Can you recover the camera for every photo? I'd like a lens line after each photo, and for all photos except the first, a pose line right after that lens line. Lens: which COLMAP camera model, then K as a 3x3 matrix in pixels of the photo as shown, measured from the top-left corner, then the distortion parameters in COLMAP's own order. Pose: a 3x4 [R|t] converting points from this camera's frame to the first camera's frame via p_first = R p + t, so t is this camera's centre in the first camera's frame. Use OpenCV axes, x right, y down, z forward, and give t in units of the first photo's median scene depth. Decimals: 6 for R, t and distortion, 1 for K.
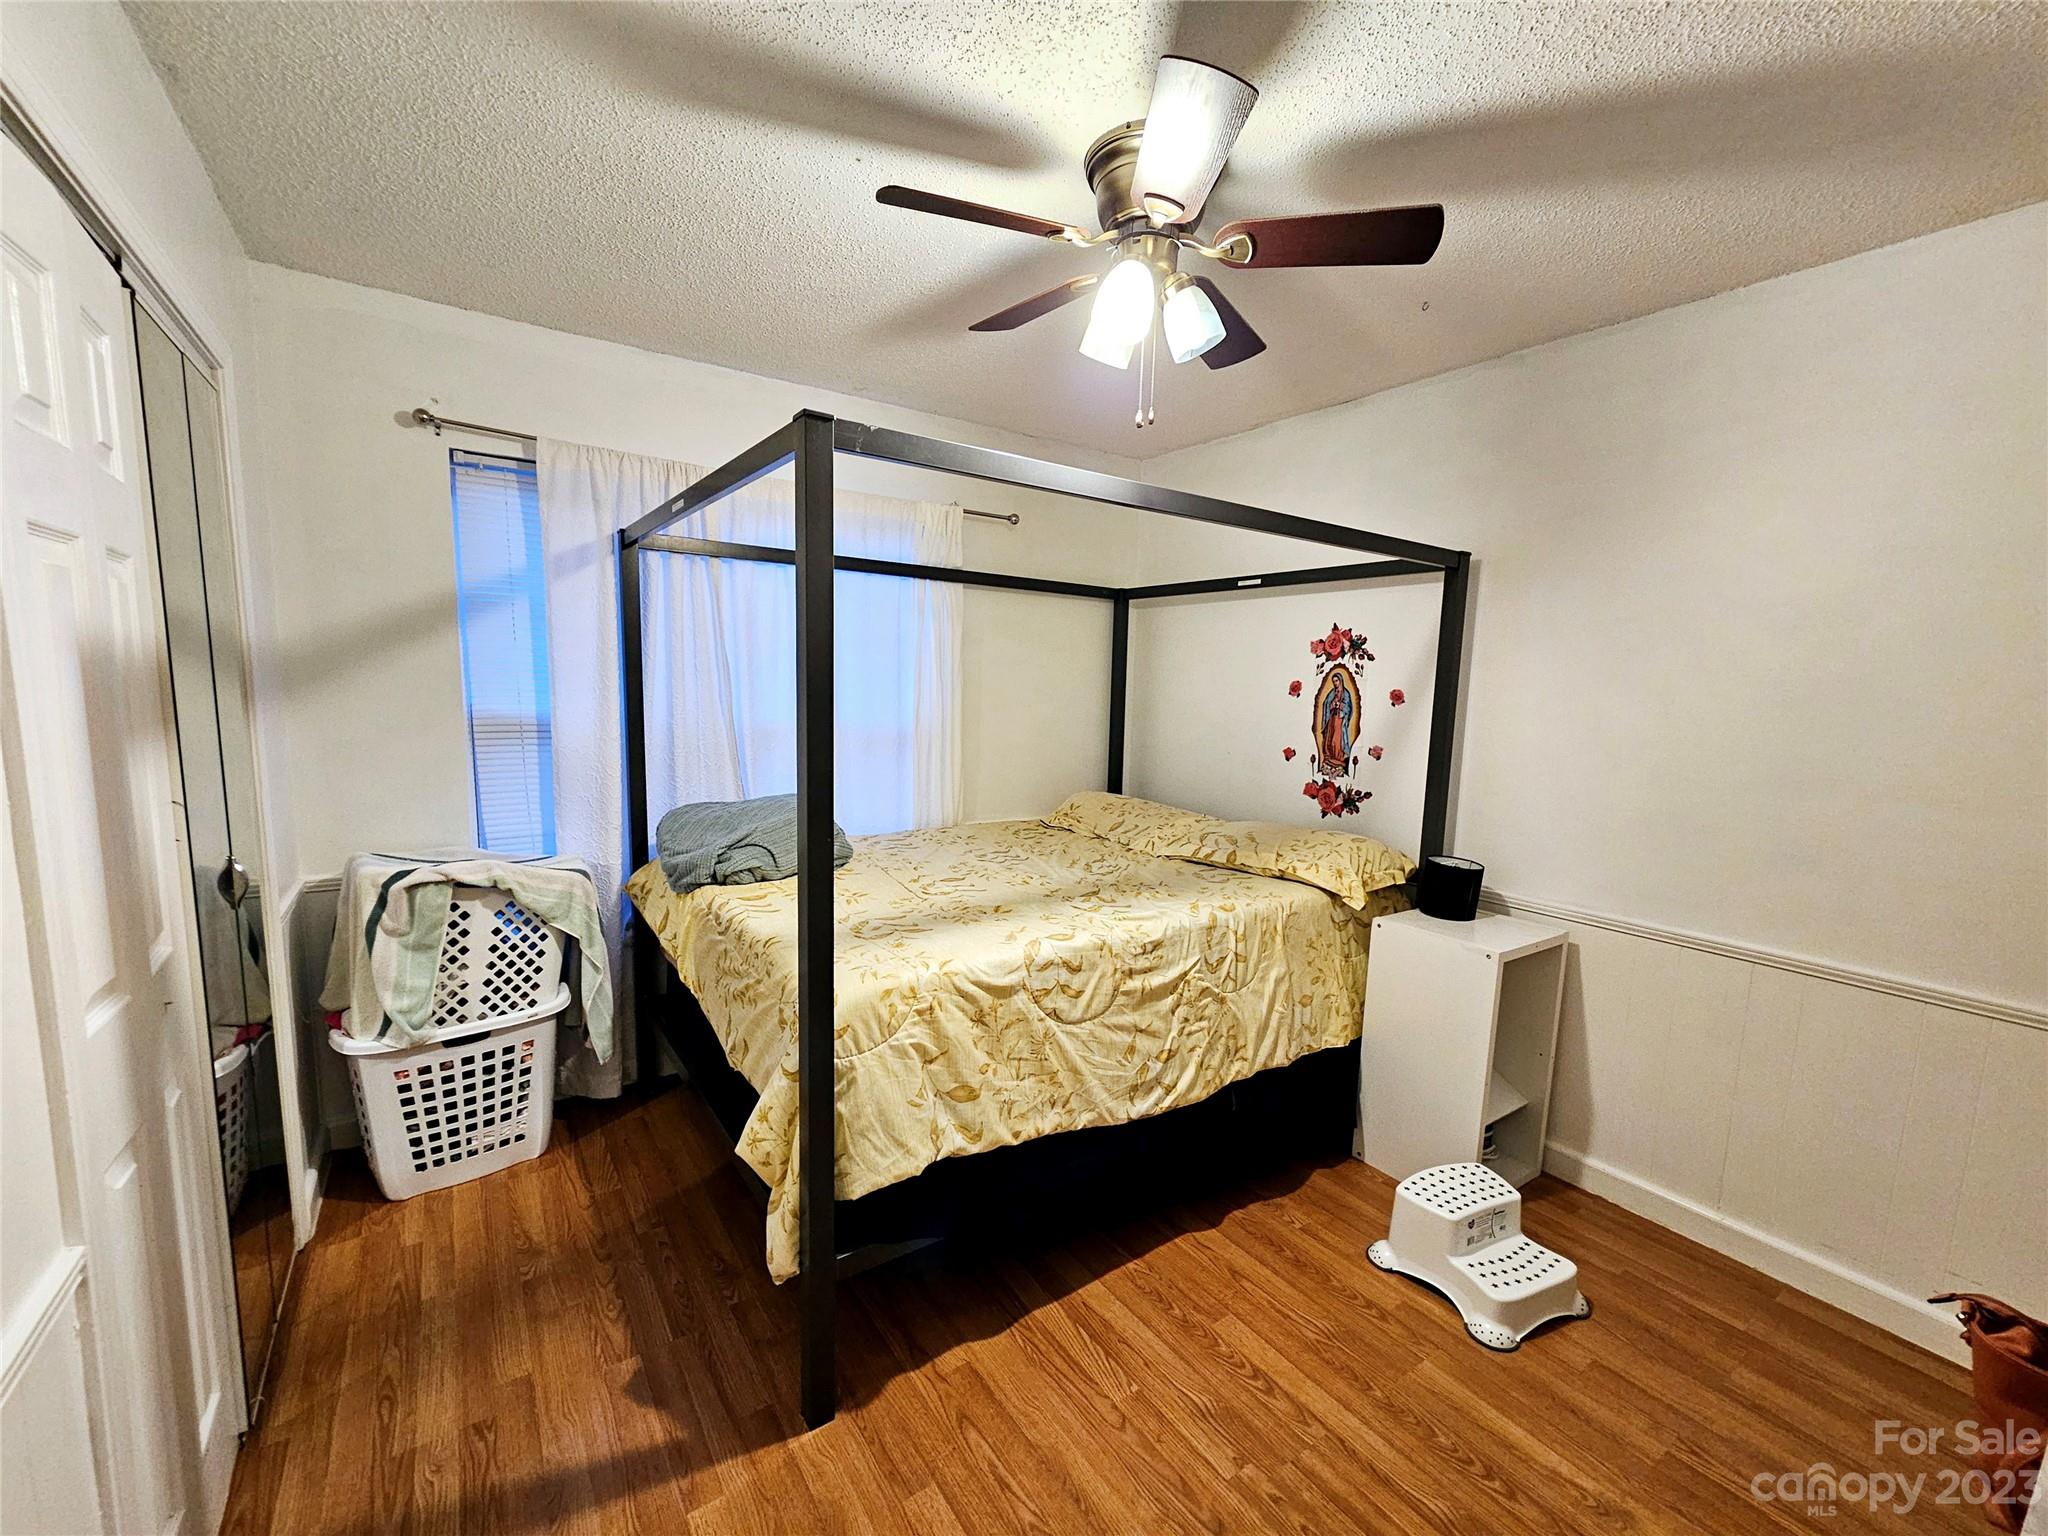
lens RADIAL K [[843.2, 0, 1022.8], [0, 843.2, 769.2], [0, 0, 1]] dist [0.001463, -0.001024]
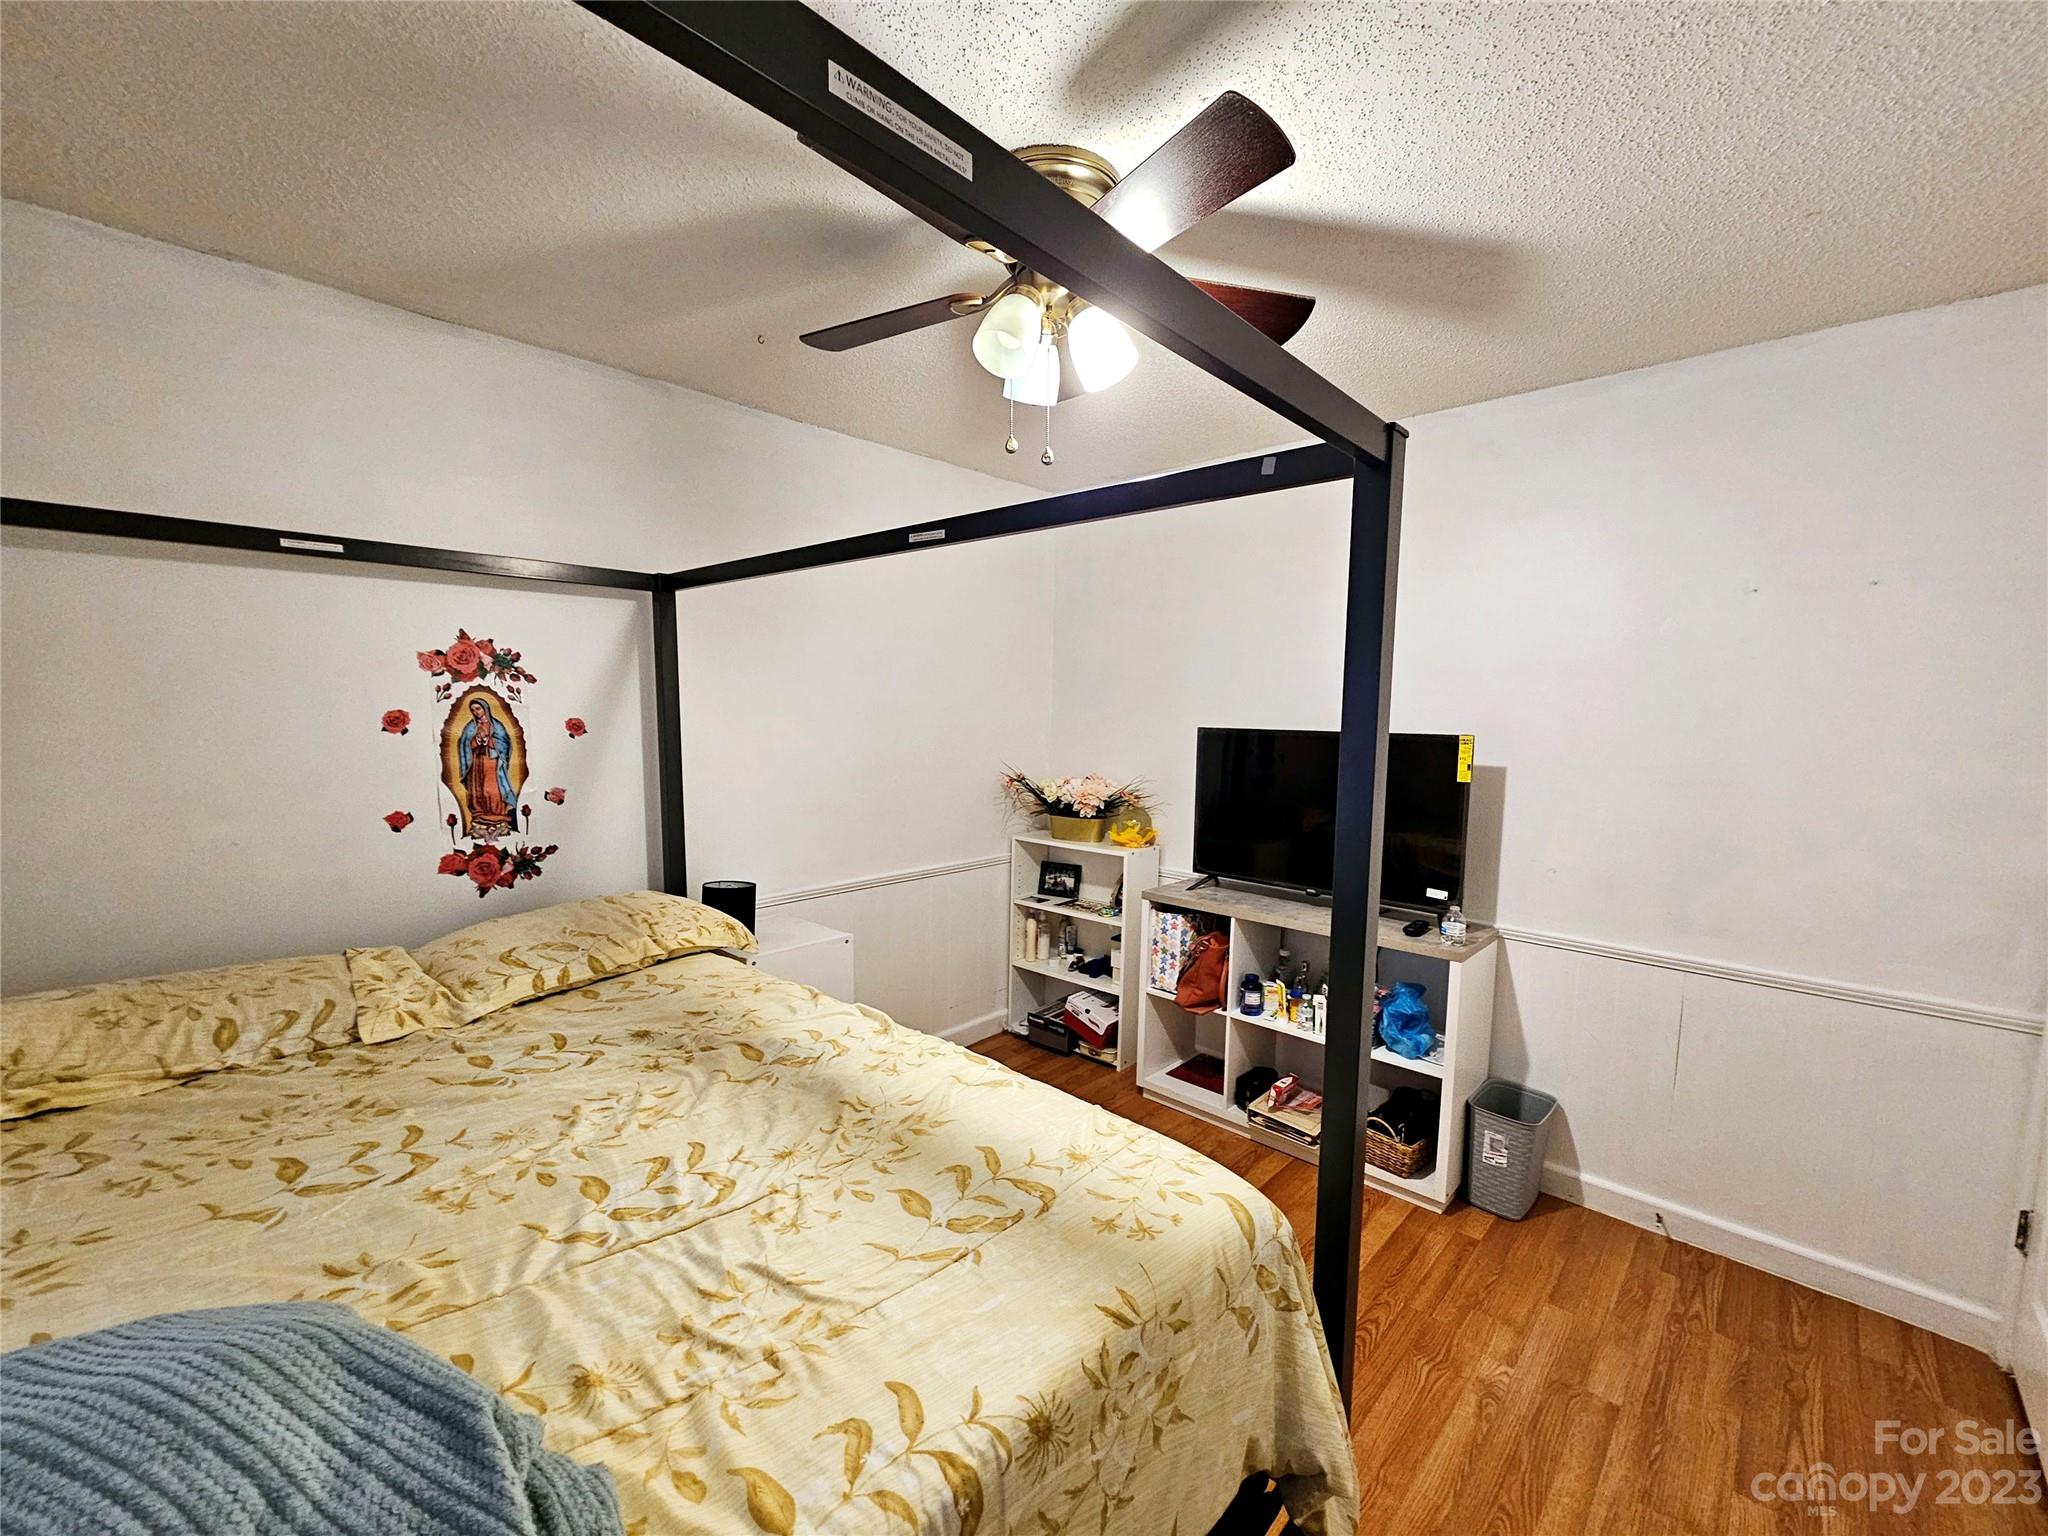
lens RADIAL K [[843.2, 0, 1021.8], [0, 843.2, 781.7], [0, 0, 1]] dist [0.001463, -0.001024]
pose [[-0.212914, -0.106407, 0.971260, -0.448676], [0.101589, 0.986254, 0.130320, -0.089913], [-0.971775, 0.126417, -0.199177, 0.694048]]
